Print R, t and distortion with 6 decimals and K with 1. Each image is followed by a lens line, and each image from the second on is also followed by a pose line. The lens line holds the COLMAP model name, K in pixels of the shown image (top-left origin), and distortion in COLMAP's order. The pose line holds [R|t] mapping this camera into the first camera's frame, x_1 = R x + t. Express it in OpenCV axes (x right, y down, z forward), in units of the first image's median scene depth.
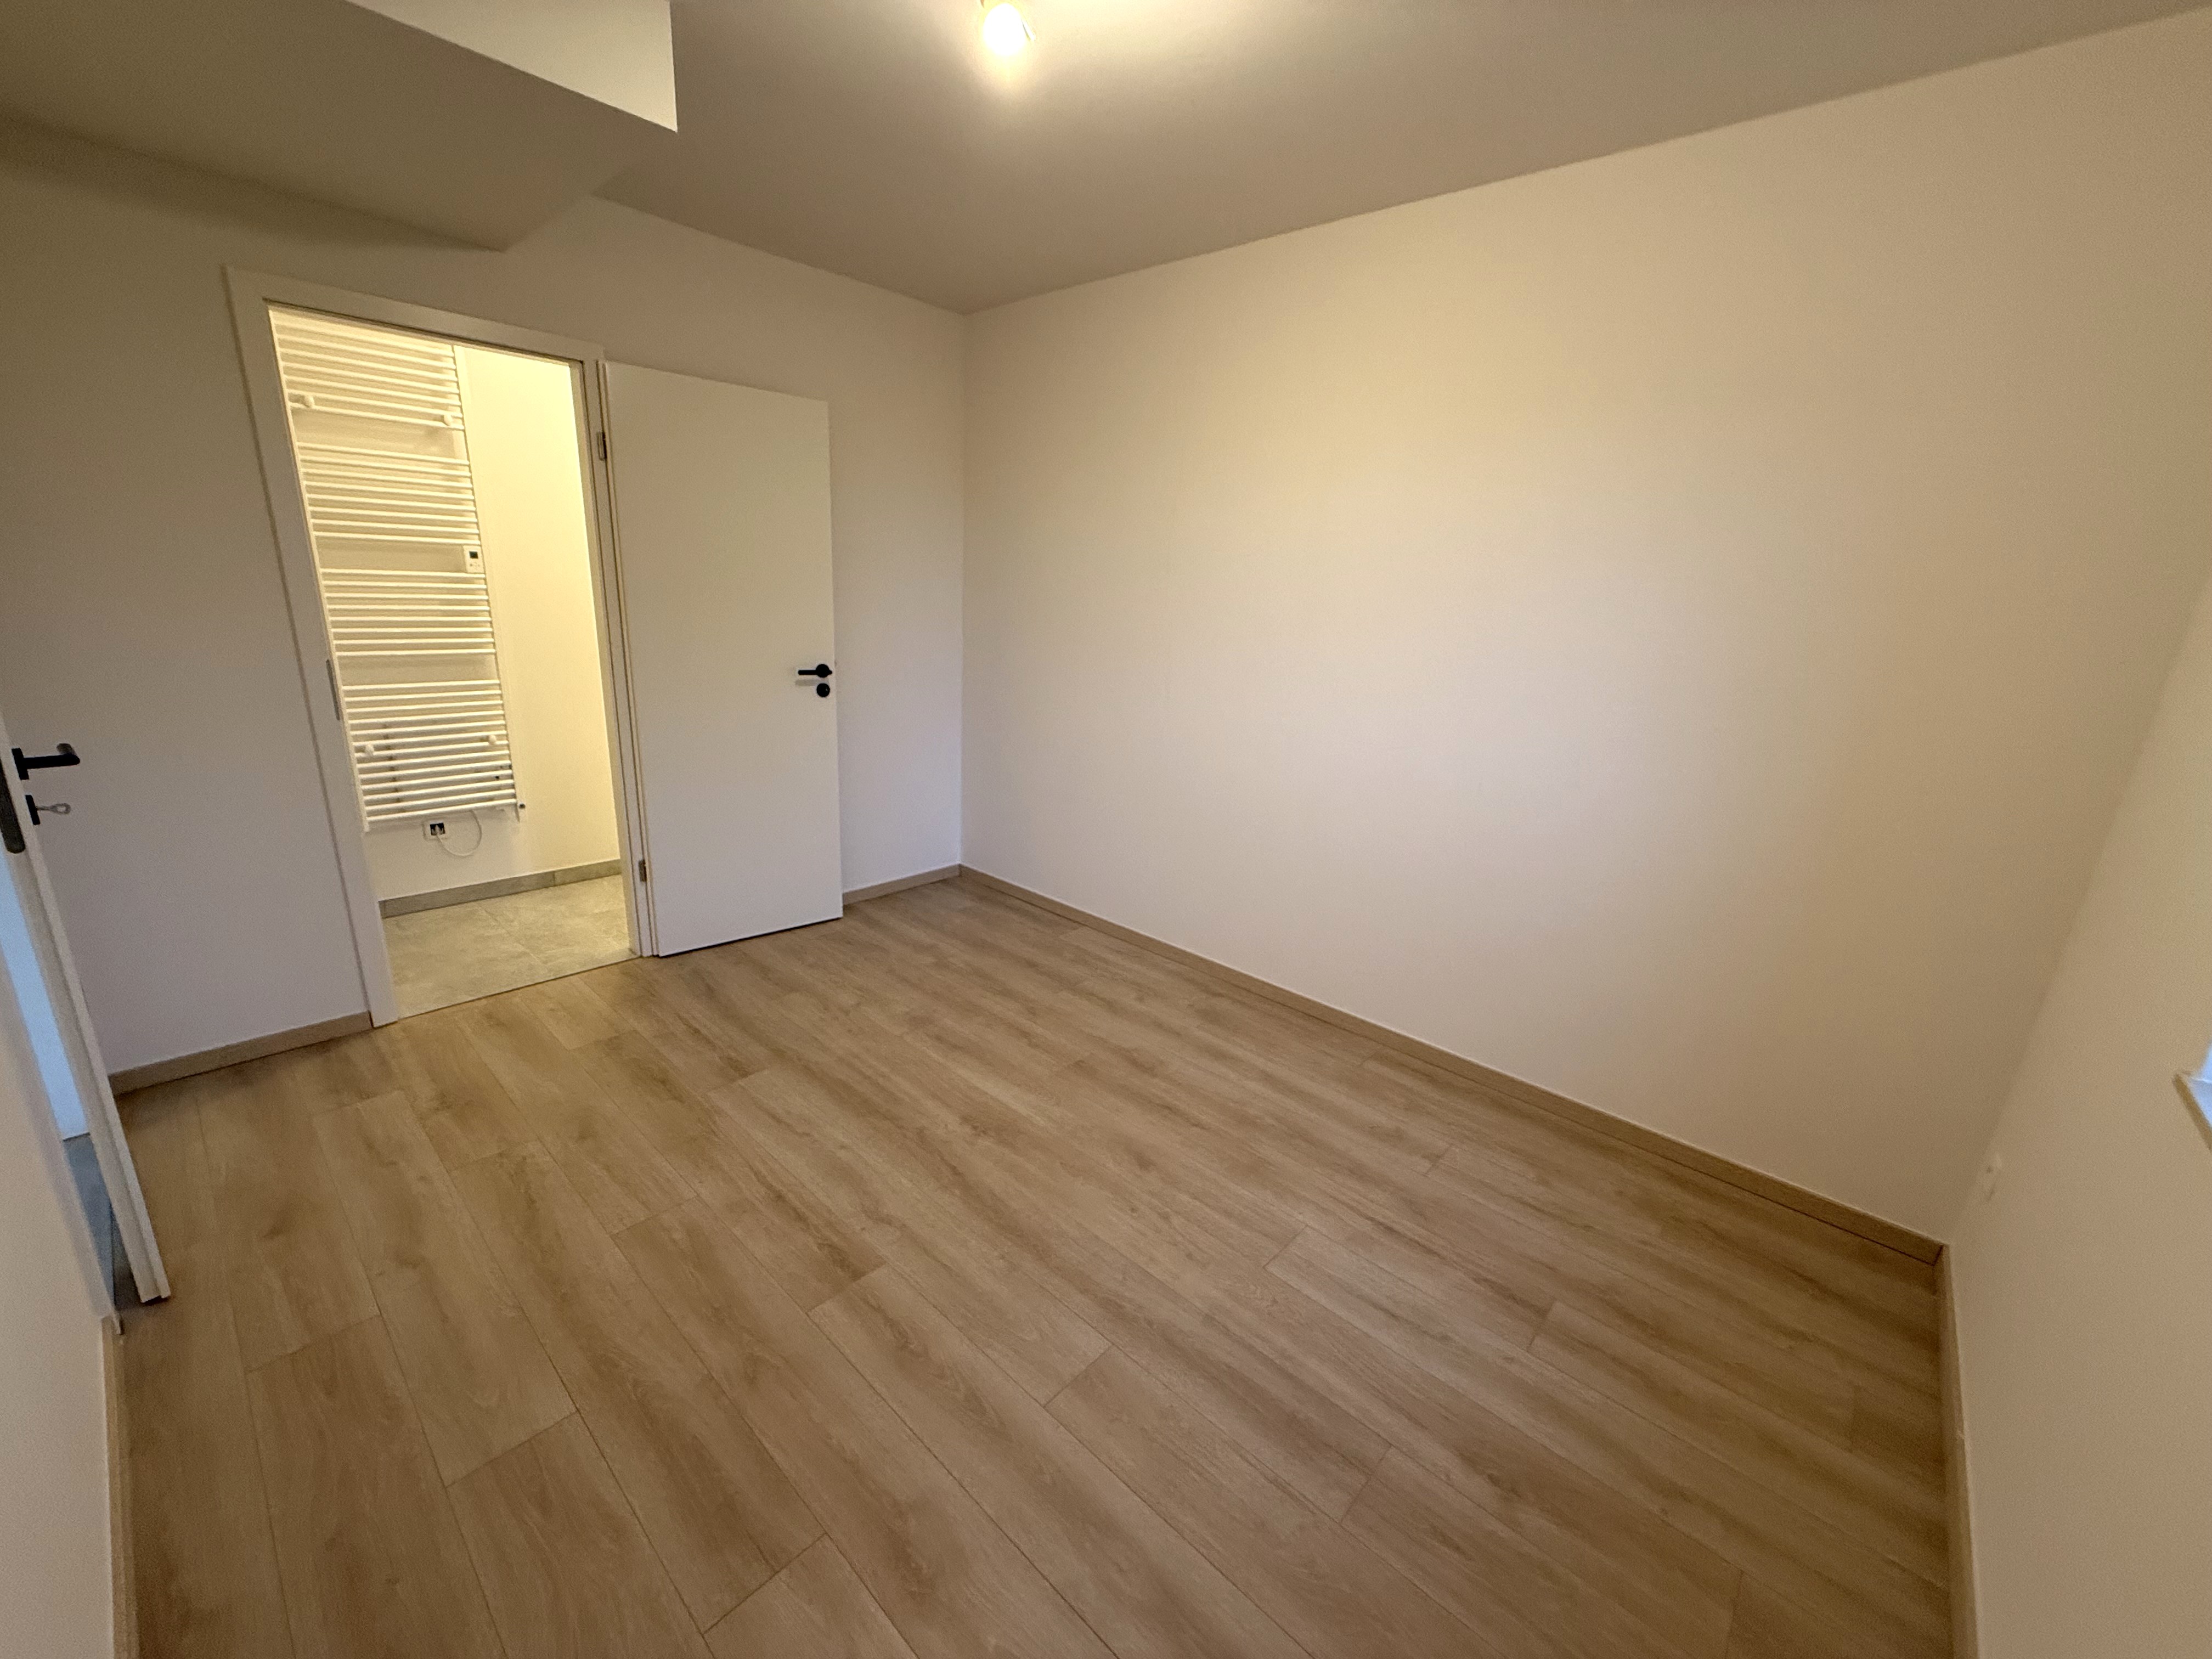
lens RADIAL K [[877.7, 0, 1105.0], [0, 877.7, 829.3], [0, 0, 1]] dist [-0.001431, 0.000503]
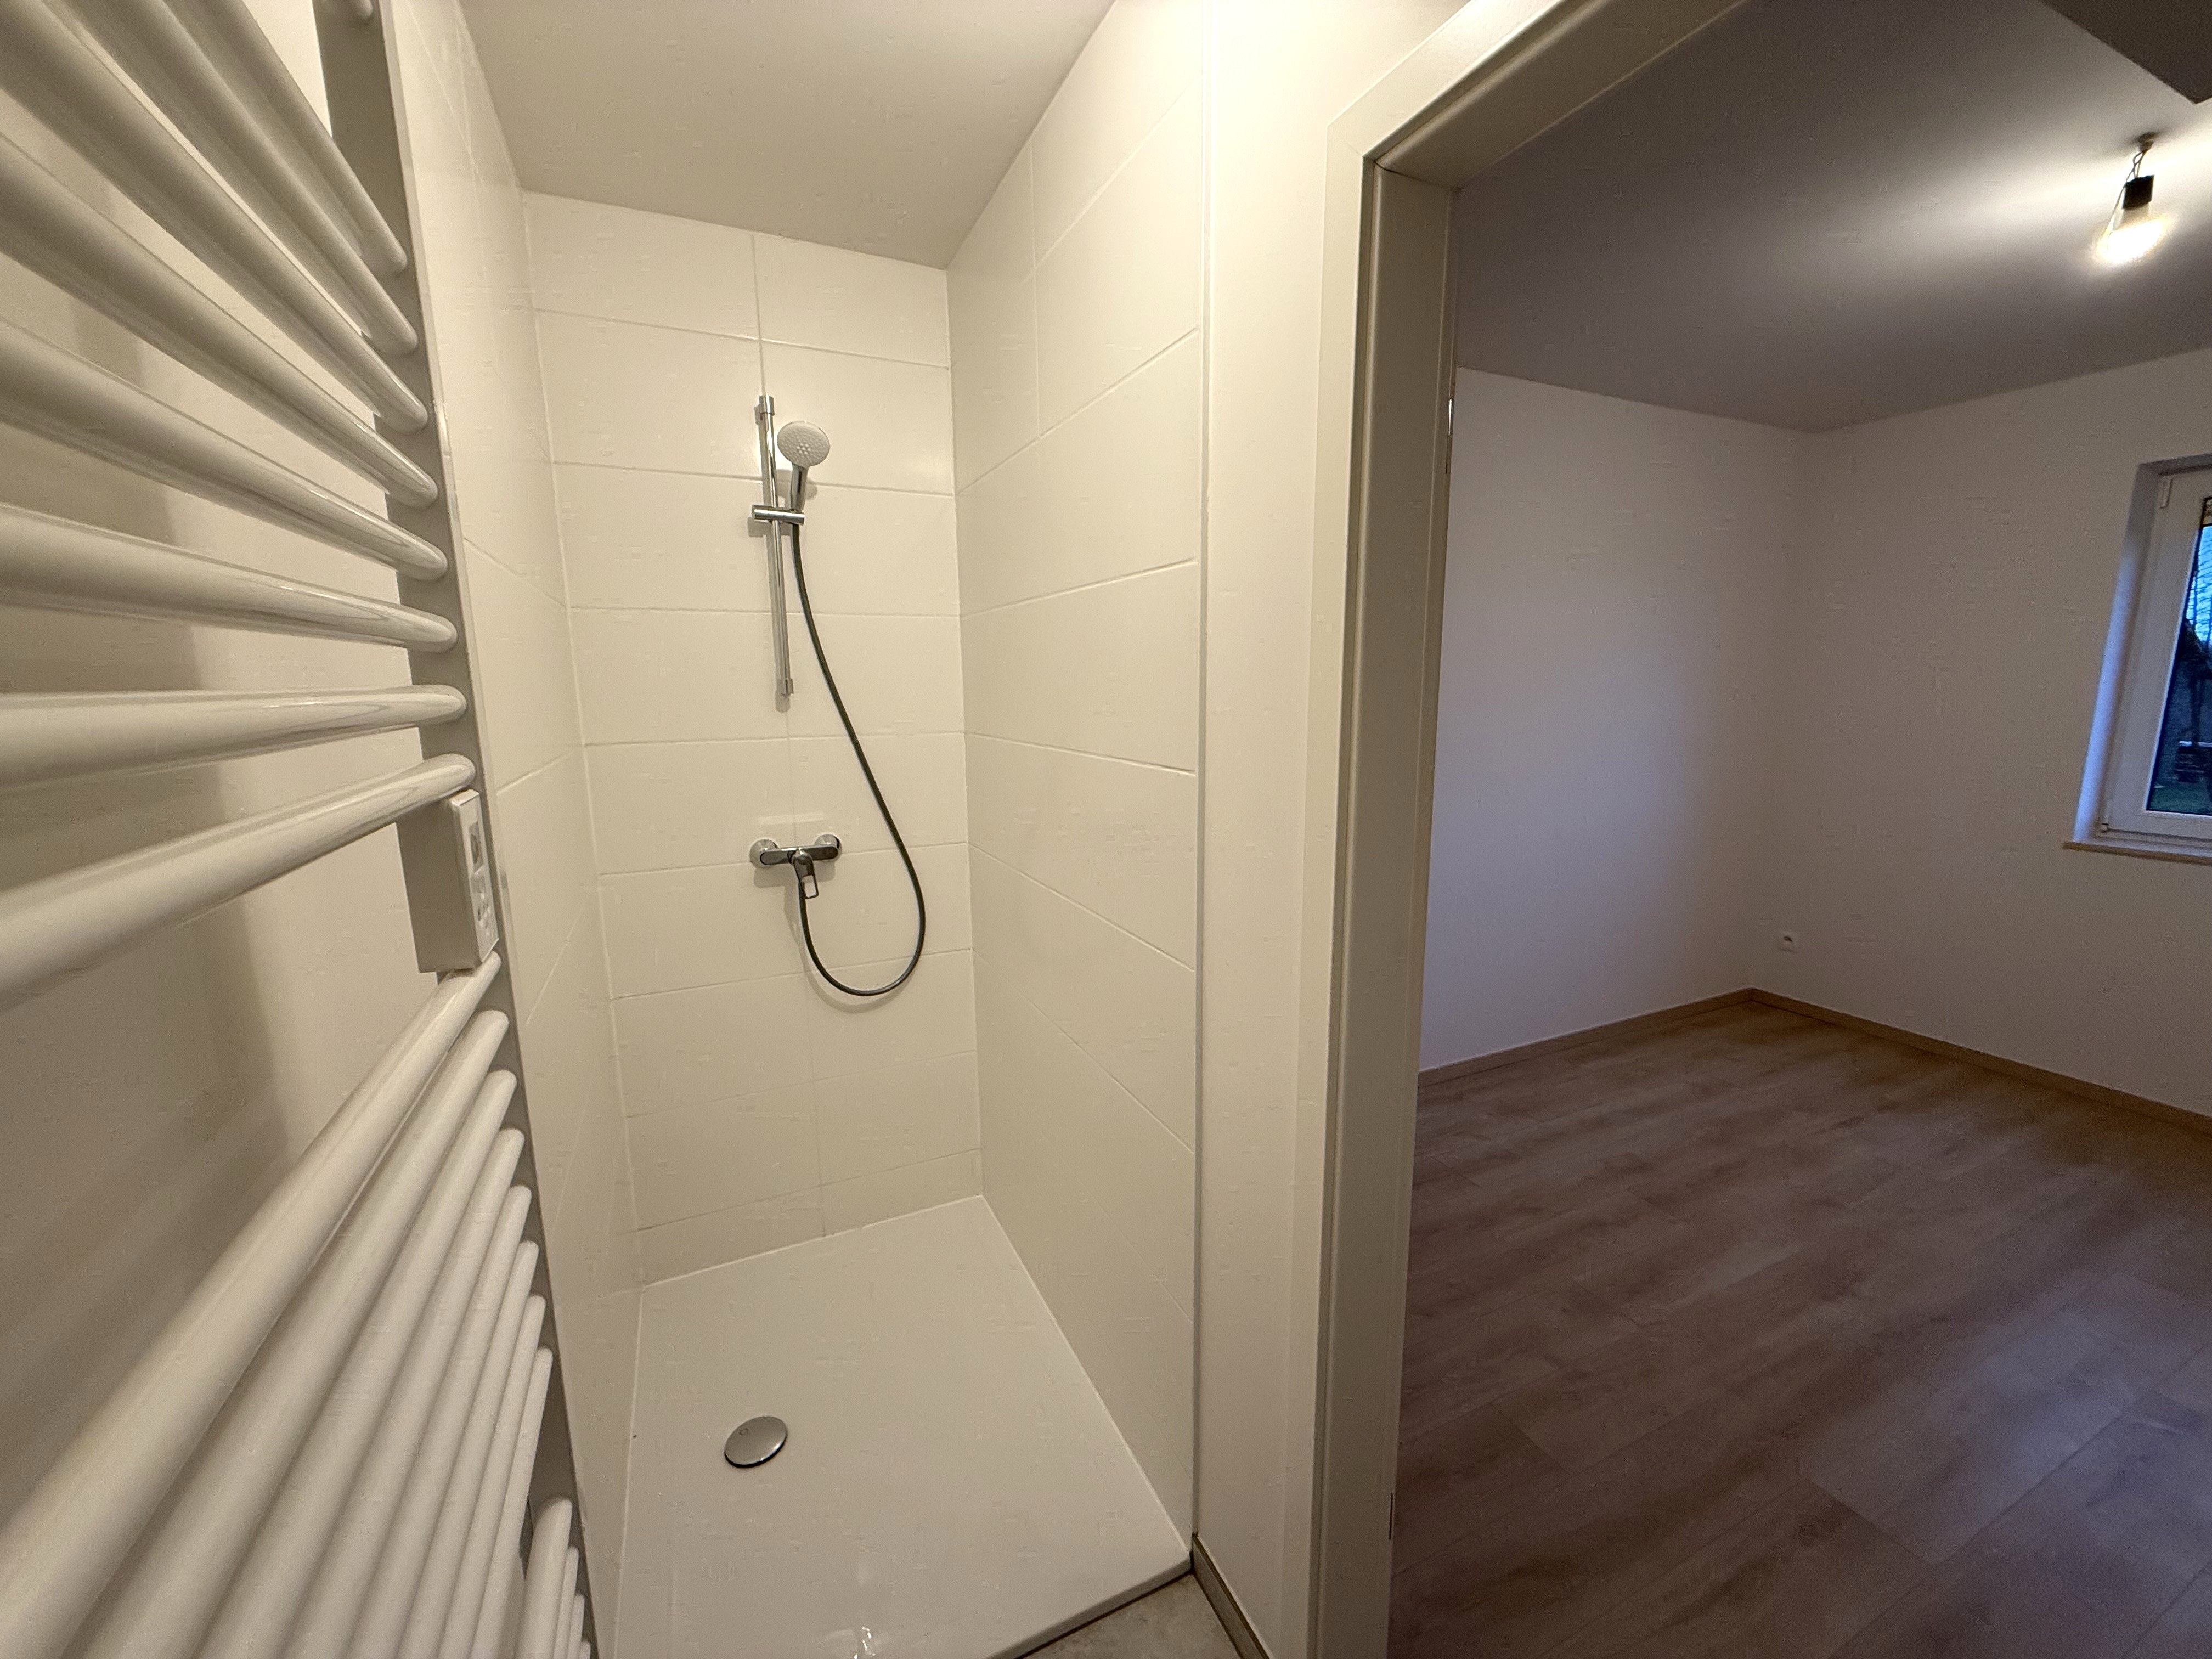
lens RADIAL K [[877.7, 0, 1105.0], [0, 877.7, 823.4], [0, 0, 1]] dist [-0.001431, 0.000503]
pose [[0.383271, -0.202935, 0.901066, -1.279931], [0.278435, 0.955567, 0.096776, -0.468678], [-0.880668, 0.213797, 0.422746, 1.305694]]
